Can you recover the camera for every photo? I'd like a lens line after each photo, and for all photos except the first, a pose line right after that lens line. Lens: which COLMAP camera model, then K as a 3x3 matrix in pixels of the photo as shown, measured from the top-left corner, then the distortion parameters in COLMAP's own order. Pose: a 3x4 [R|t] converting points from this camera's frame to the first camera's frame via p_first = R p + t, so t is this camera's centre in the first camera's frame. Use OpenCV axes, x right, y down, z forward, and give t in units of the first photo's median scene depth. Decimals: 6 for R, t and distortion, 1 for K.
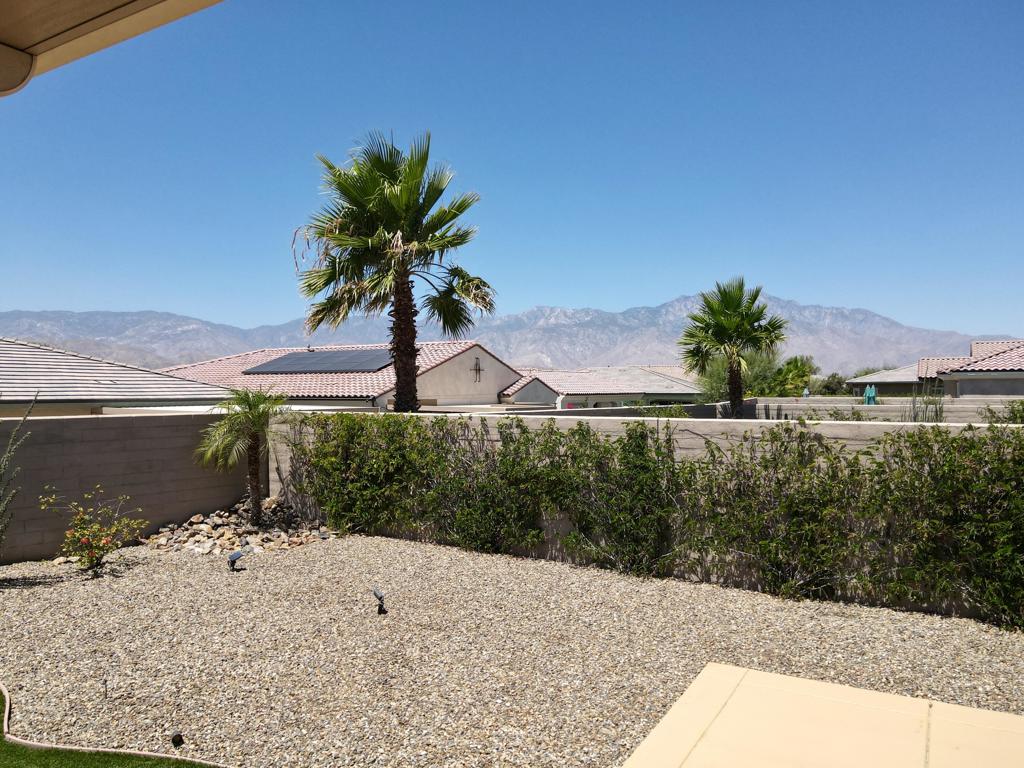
lens RADIAL K [[751.0, 0, 495.3], [0, 751.0, 376.3], [0, 0, 1]] dist [0.008021, 0.017970]
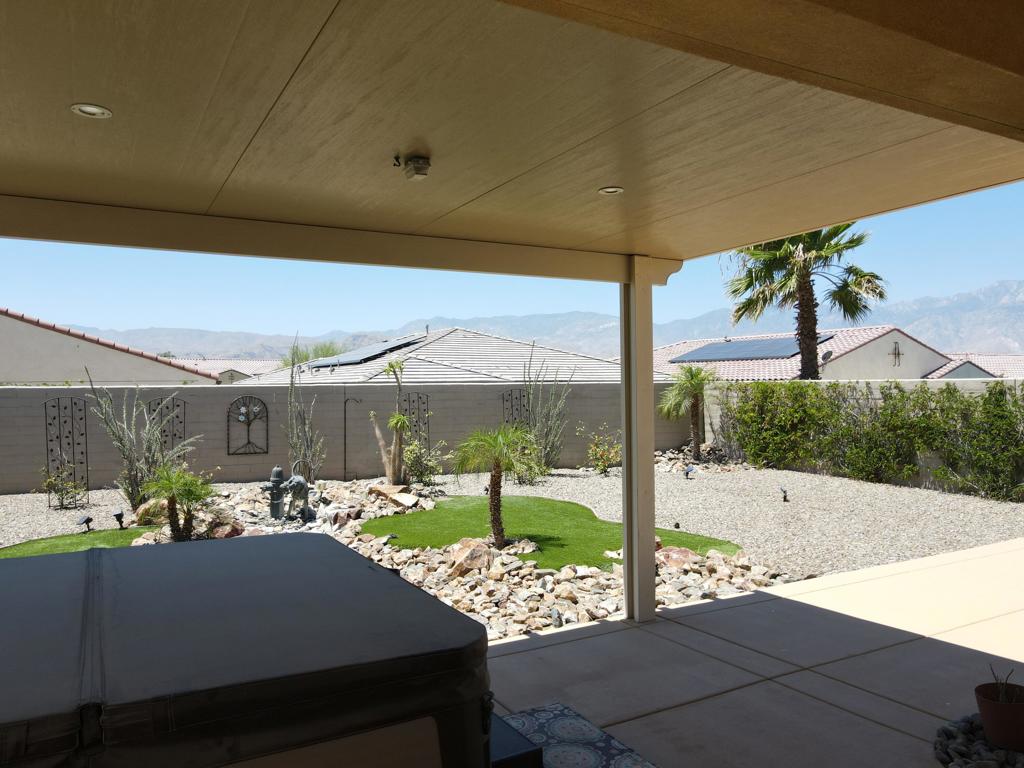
lens RADIAL K [[751.0, 0, 510.4], [0, 751.0, 376.0], [0, 0, 1]] dist [0.008021, 0.017970]
pose [[0.868432, -0.010560, -0.495696, 0.087145], [0.015054, 0.999874, 0.005072, 0.025947], [0.495580, -0.011867, 0.868481, -0.431403]]
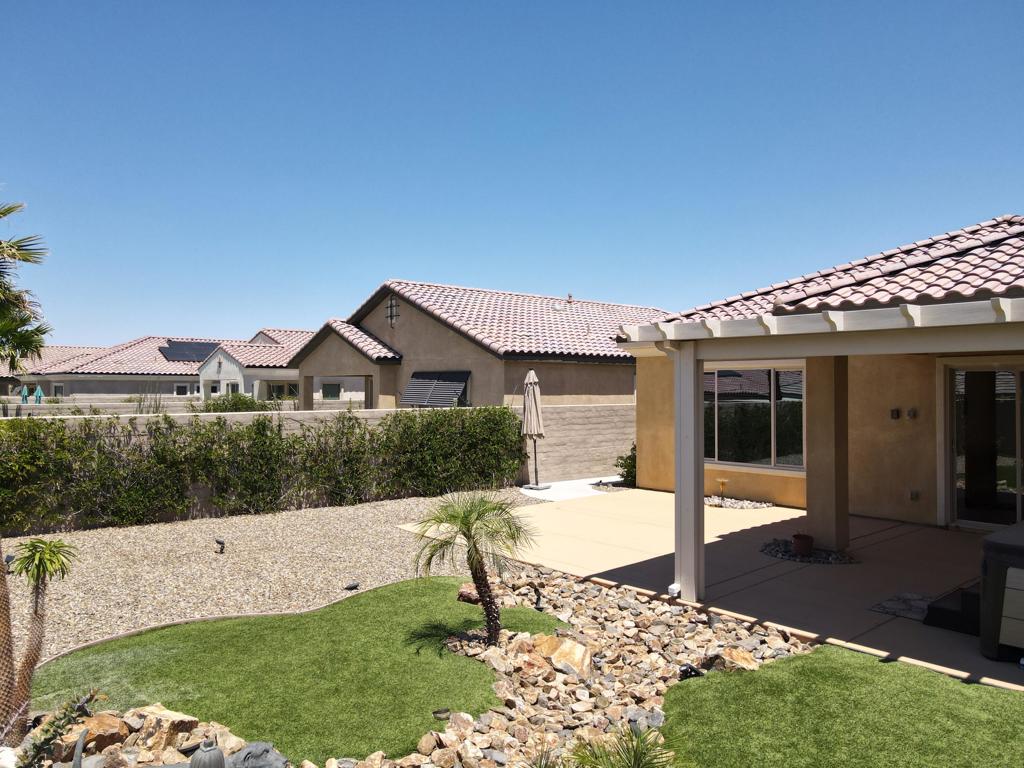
lens RADIAL K [[751.0, 0, 503.7], [0, 751.0, 385.2], [0, 0, 1]] dist [0.008021, 0.017970]
pose [[0.315939, 0.004114, 0.948771, -0.900714], [-0.018946, 0.999819, 0.001973, -0.009787], [-0.948590, -0.018598, 0.315959, 0.036775]]
